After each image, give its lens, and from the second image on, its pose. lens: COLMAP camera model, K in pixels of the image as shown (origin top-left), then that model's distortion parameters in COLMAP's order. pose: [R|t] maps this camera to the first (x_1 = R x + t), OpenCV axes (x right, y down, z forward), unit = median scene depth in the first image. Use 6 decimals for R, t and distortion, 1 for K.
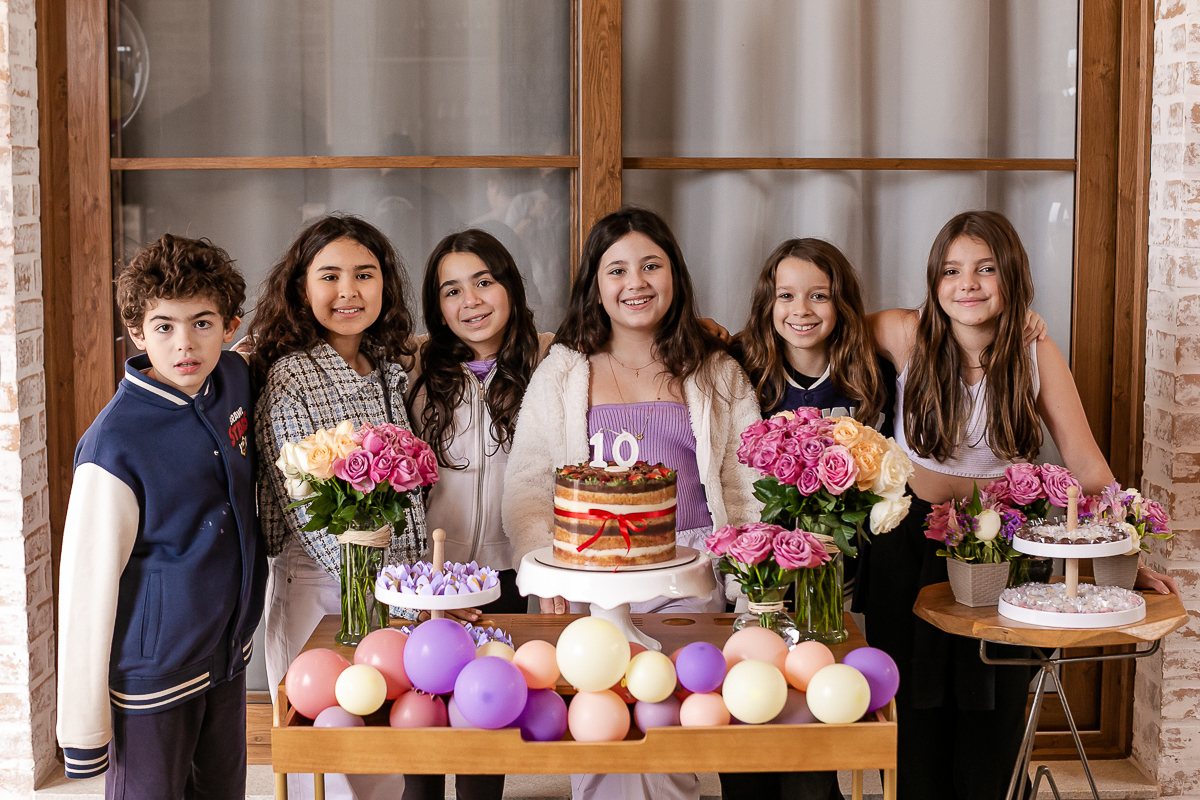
lens RADIAL K [[1903.7, 0, 600.0], [0, 1903.7, 400.0], [0, 0, 1]] dist [-0.127310, 0.039862]
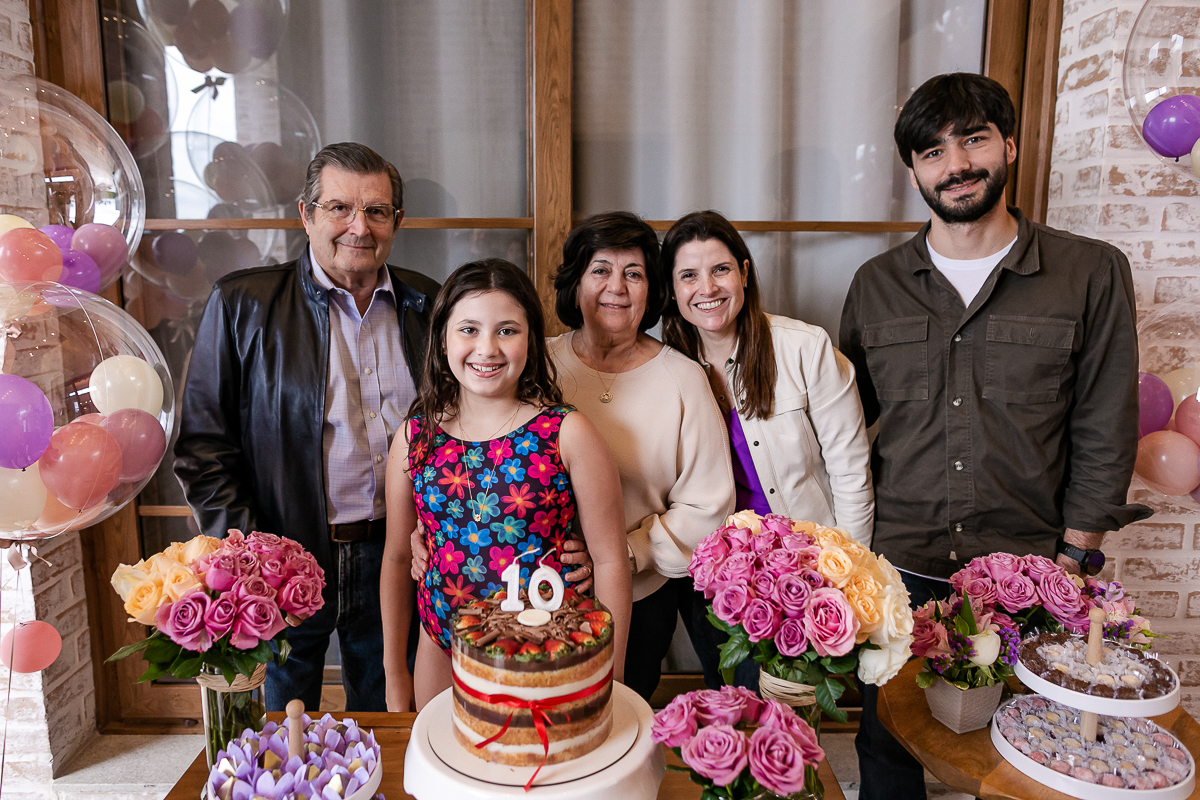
lens RADIAL K [[890.6, 0, 576.6], [0, 890.6, 393.0], [0, 0, 1]] dist [-0.060506, 0.060139]
pose [[0.999895, 0.003477, -0.014092, 0.030018], [-0.002835, 0.998968, 0.045337, -0.068041], [0.014235, -0.045292, 0.998872, 0.648524]]
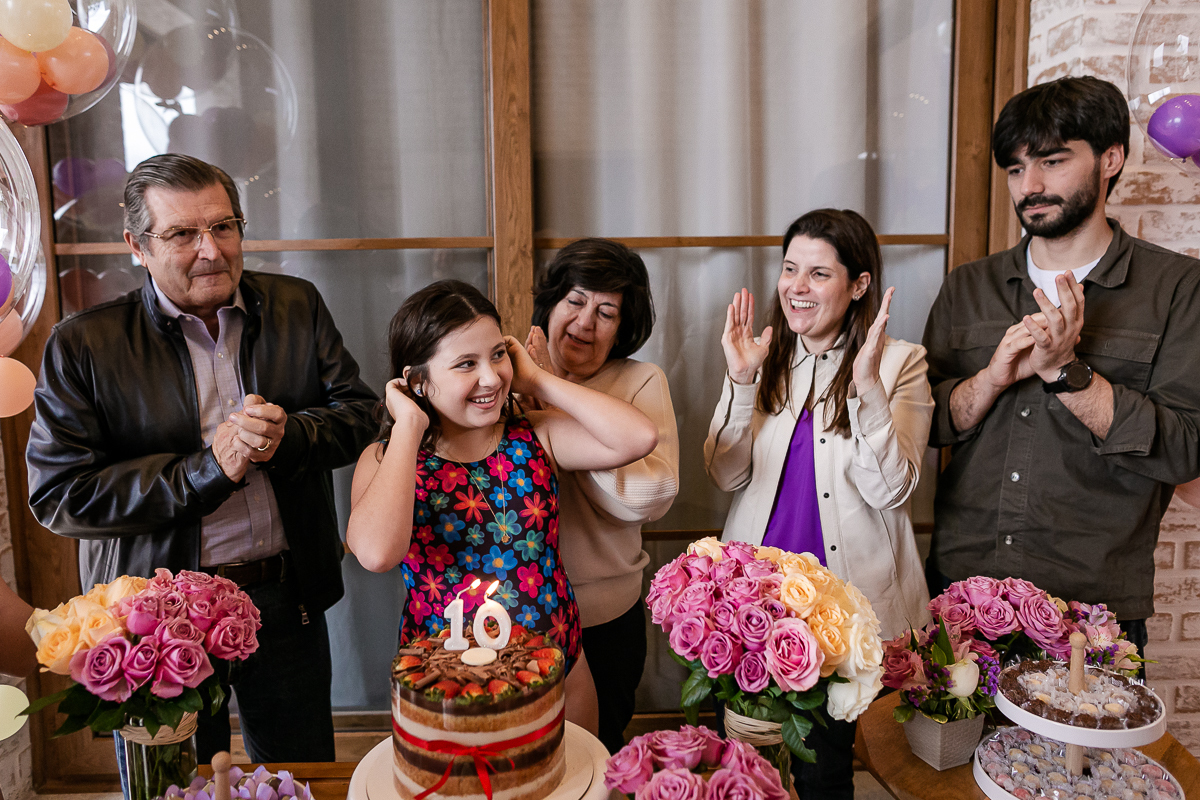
lens RADIAL K [[923.4, 0, 579.8], [0, 923.4, 382.9], [0, 0, 1]] dist [-0.059012, 0.060144]
pose [[0.999874, -0.014256, 0.006992, 0.044993], [0.014212, 0.999879, 0.006301, -0.066471], [-0.007081, -0.006201, 0.999956, 0.654509]]
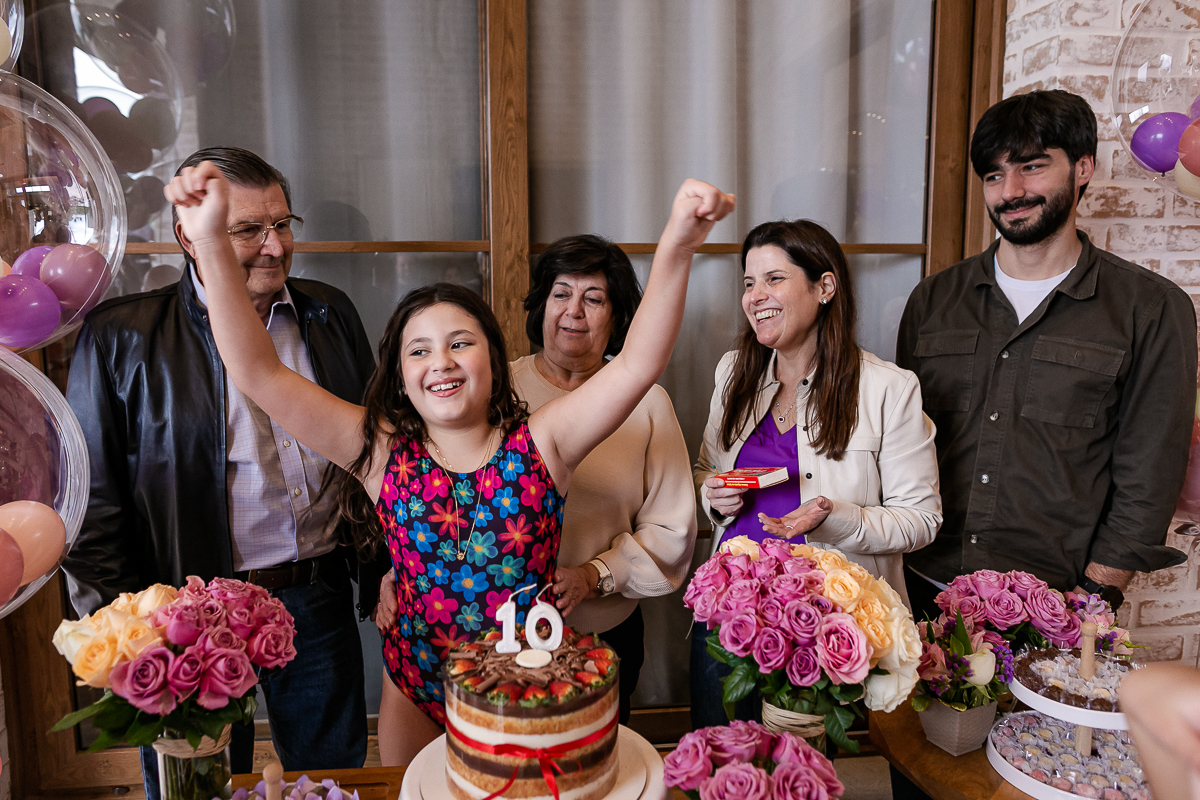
lens RADIAL K [[899.4, 0, 593.8], [0, 899.4, 399.8], [0, 0, 1]] dist [-0.061533, 0.063746]
pose [[0.996235, -0.016498, 0.085111, 0.004211], [0.014876, 0.999696, 0.019662, -0.065102], [-0.085410, -0.018322, 0.996177, 0.665156]]
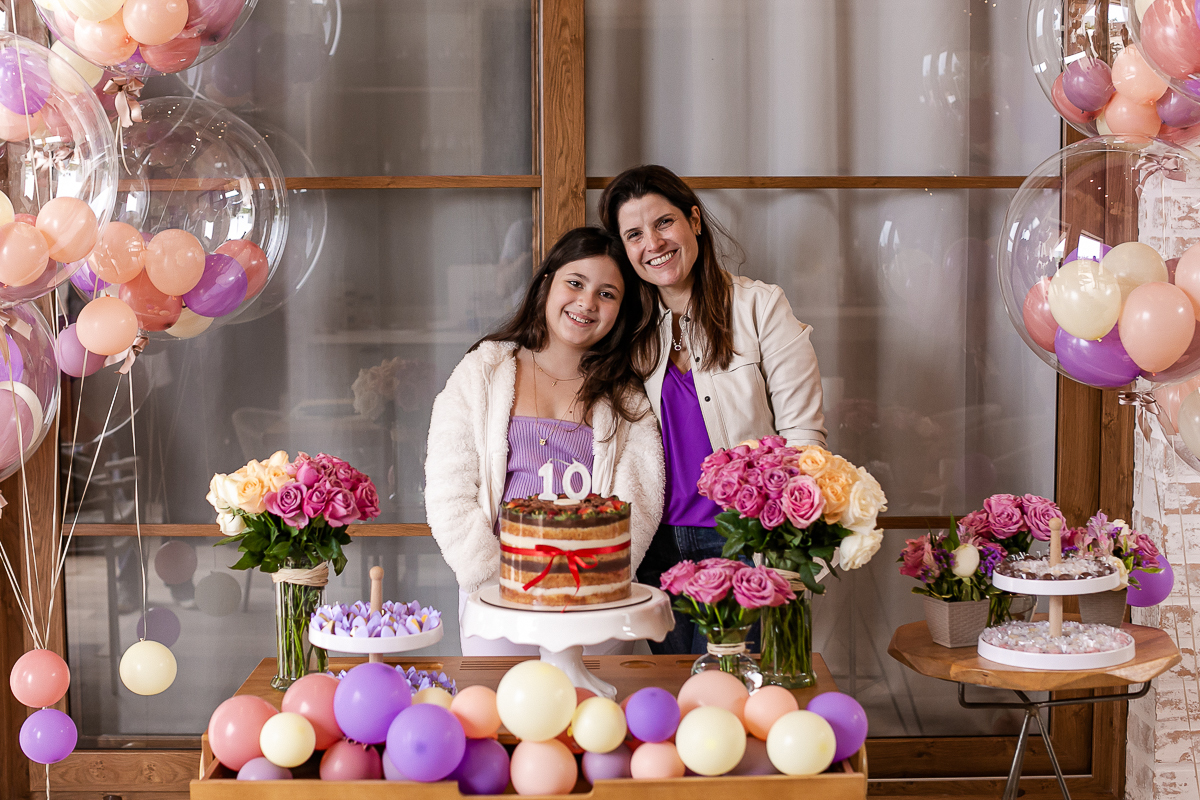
lens RADIAL K [[1903.7, 0, 600.0], [0, 1903.7, 400.0], [0, 0, 1]] dist [-0.127310, 0.039862]
pose [[0.999991, -0.004134, -0.000111, 0.025176], [0.004131, 0.999811, -0.018982, 0.003991], [0.000189, 0.018981, 0.999820, 0.062691]]
